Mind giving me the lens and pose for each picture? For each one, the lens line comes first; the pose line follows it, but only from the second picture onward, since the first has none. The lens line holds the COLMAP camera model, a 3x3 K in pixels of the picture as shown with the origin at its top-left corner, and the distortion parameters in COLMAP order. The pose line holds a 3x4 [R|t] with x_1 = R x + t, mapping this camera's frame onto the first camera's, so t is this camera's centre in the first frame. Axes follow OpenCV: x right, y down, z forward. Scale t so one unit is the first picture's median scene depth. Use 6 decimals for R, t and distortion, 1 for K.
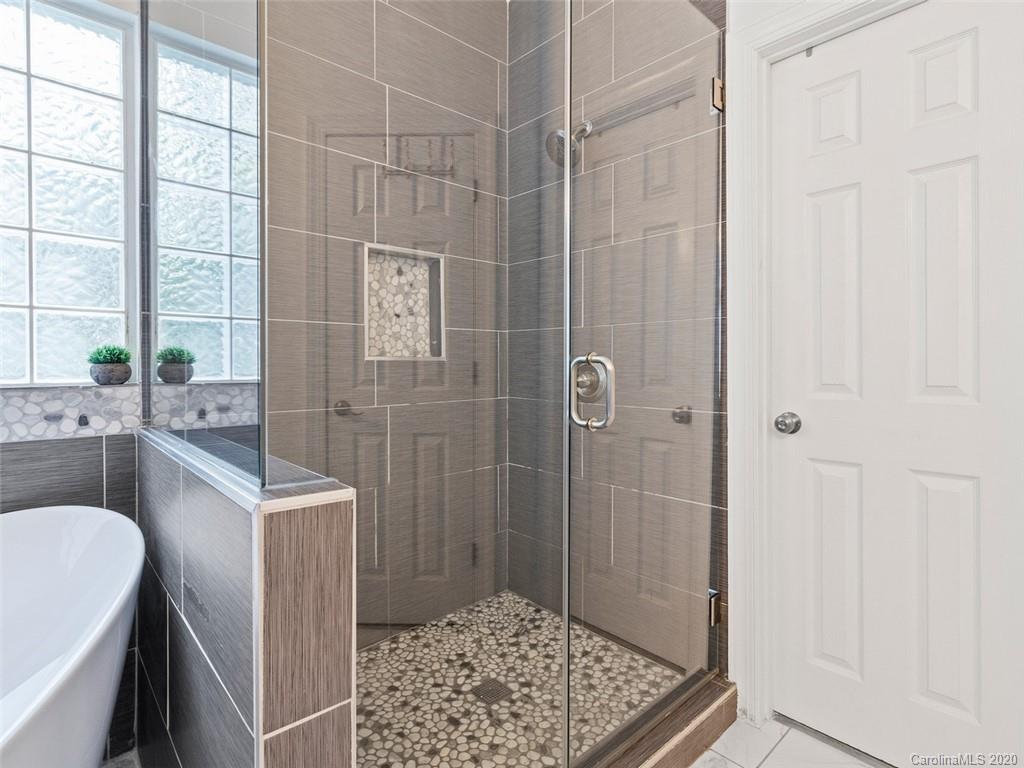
lens RADIAL K [[534.7, 0, 515.4], [0, 534.7, 357.5], [0, 0, 1]] dist [0.001034, -0.000430]
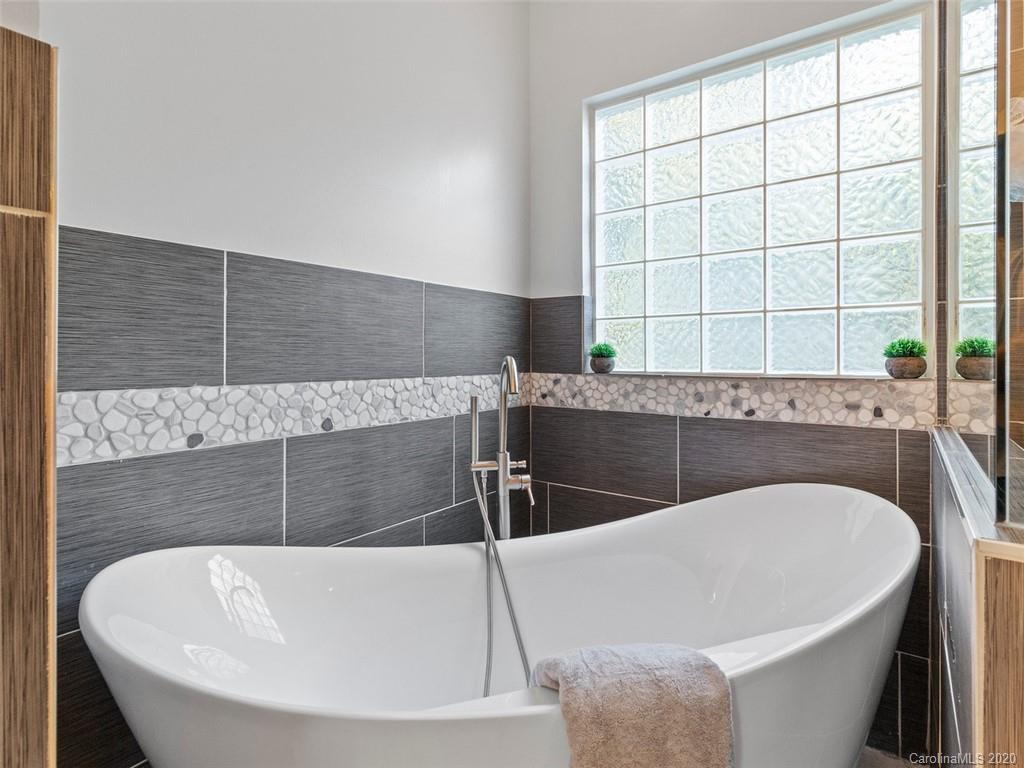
lens RADIAL K [[533.5, 0, 510.6], [0, 533.5, 349.6], [0, 0, 1]] dist [-0.002237, 0.000383]
pose [[0.195446, -0.015229, -0.980596, 0.066834], [0.012016, 0.999842, -0.013132, 0.001404], [0.980641, -0.009217, 0.195598, 0.093291]]
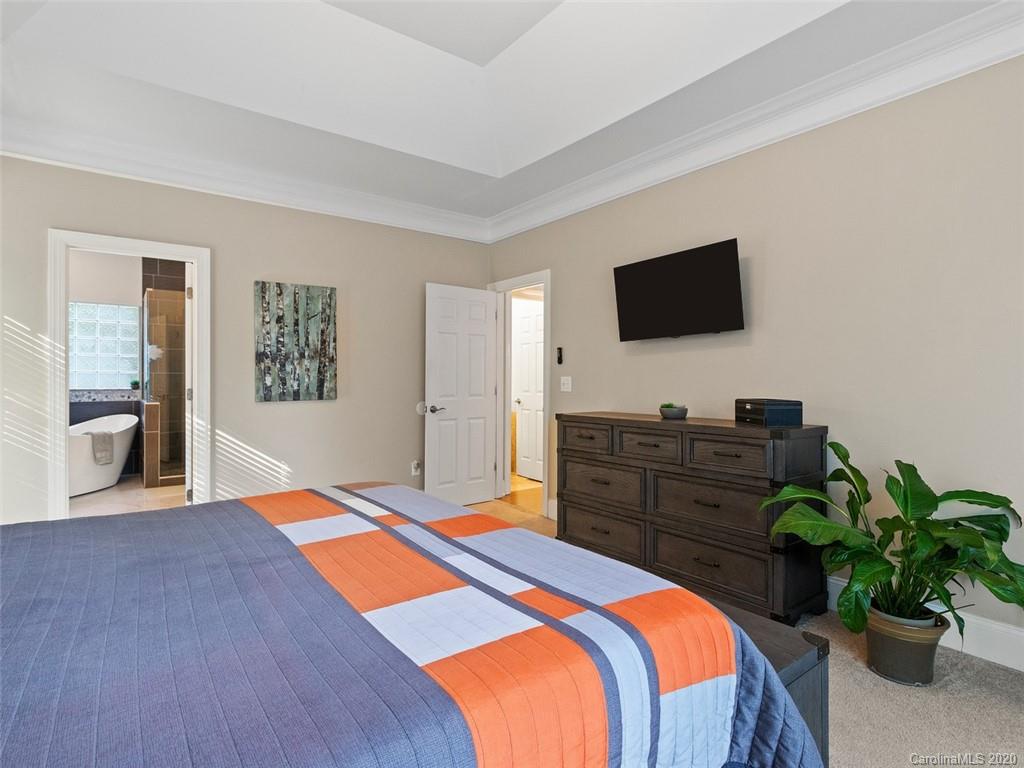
lens RADIAL K [[553.5, 0, 512.0], [0, 553.5, 384.0], [0, 0, 1]] dist [-0.001295, -0.000377]
pose [[0.993704, 0.005546, -0.111904, 2.779262], [-0.003711, 0.999855, 0.016599, -0.078861], [0.111980, -0.016079, 0.993580, -3.109306]]
